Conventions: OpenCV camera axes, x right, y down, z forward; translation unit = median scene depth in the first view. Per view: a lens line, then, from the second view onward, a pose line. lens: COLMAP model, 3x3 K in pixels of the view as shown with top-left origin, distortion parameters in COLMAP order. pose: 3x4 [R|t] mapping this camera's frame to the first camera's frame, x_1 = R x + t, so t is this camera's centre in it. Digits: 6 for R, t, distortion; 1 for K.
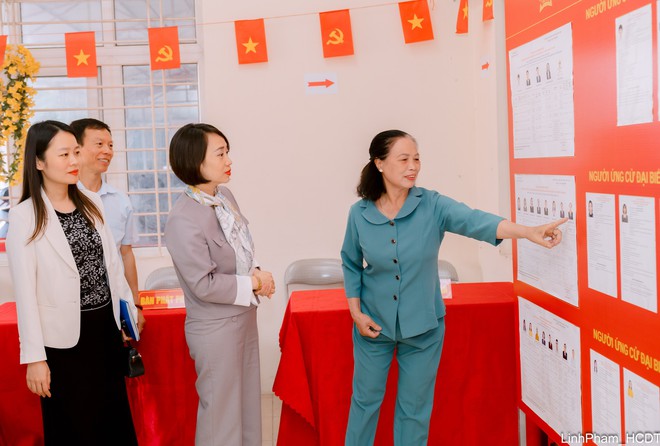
lens RADIAL K [[1018.9, 0, 330.0], [0, 1018.9, 223.0], [0, 0, 1]] dist [-0.023984, -0.035219]
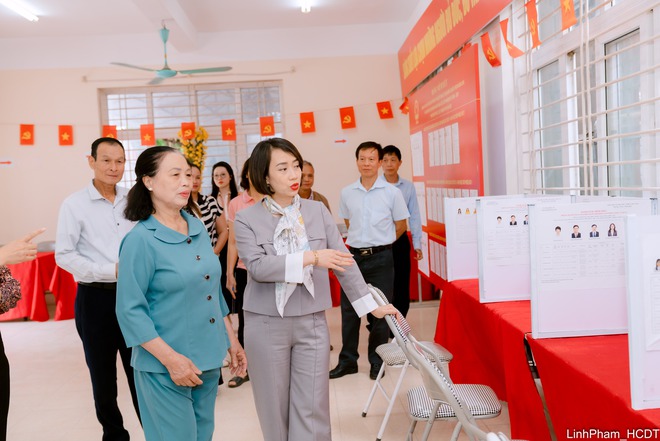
lens RADIAL K [[686.1, 0, 330.0], [0, 686.1, 220.5], [0, 0, 1]] dist [0.001715, 0.000135]
pose [[0.999232, -0.018763, -0.034414, 0.015213], [0.018912, 0.999813, 0.004013, 0.023373], [0.034332, -0.004661, 0.999400, -0.442529]]
